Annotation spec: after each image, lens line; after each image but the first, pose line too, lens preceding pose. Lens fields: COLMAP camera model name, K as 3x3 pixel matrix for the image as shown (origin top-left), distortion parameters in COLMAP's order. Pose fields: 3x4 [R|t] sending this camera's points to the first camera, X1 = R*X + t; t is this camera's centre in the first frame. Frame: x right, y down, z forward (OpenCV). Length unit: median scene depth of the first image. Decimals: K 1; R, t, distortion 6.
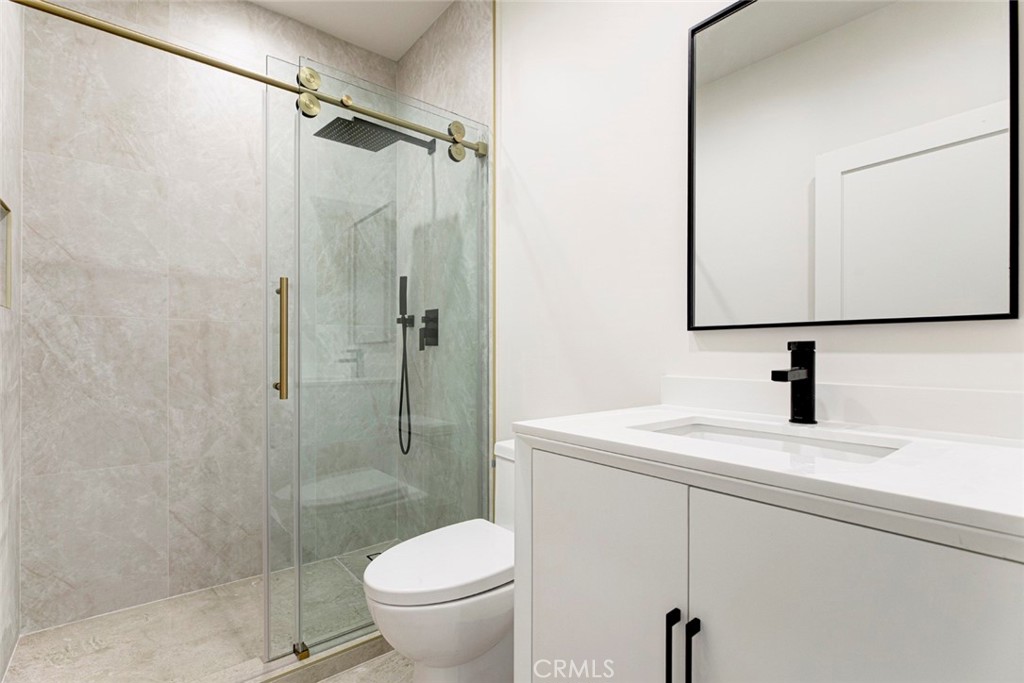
lens RADIAL K [[471.2, 0, 508.6], [0, 471.2, 352.1], [0, 0, 1]] dist [-0.005113, -0.000618]
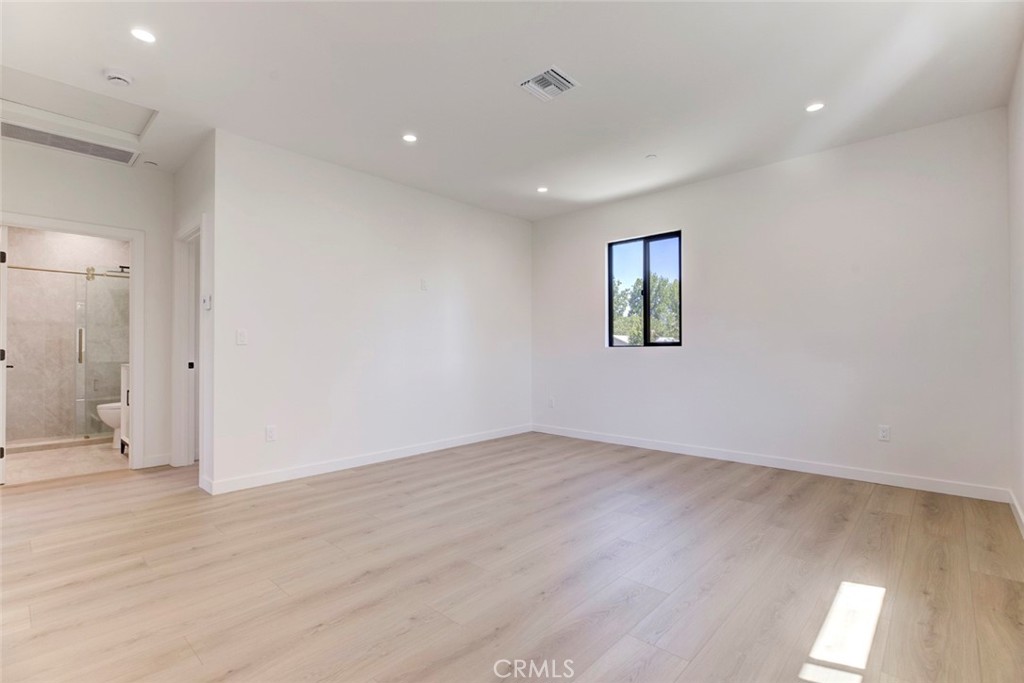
lens RADIAL K [[471.2, 0, 513.1], [0, 471.2, 342.1], [0, 0, 1]] dist [-0.005113, -0.000618]
pose [[0.990259, -0.003909, 0.139181, 1.348111], [0.005997, 0.999876, -0.014587, 0.008784], [-0.139106, 0.015280, 0.990160, -1.758517]]
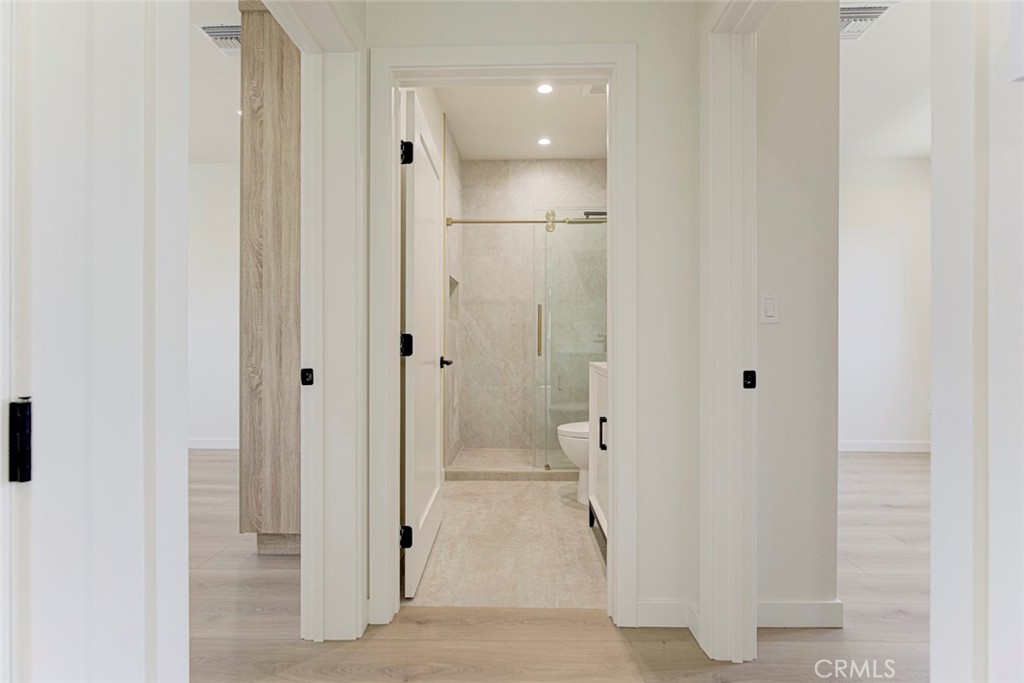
lens RADIAL K [[458.9, 0, 512.9], [0, 458.9, 340.4], [0, 0, 1]] dist [0.004590, 0.000232]
pose [[0.762335, 0.002401, -0.647178, 0.542542], [-0.000304, 0.999994, 0.003352, 0.009583], [0.647182, -0.002358, 0.762332, -0.497261]]
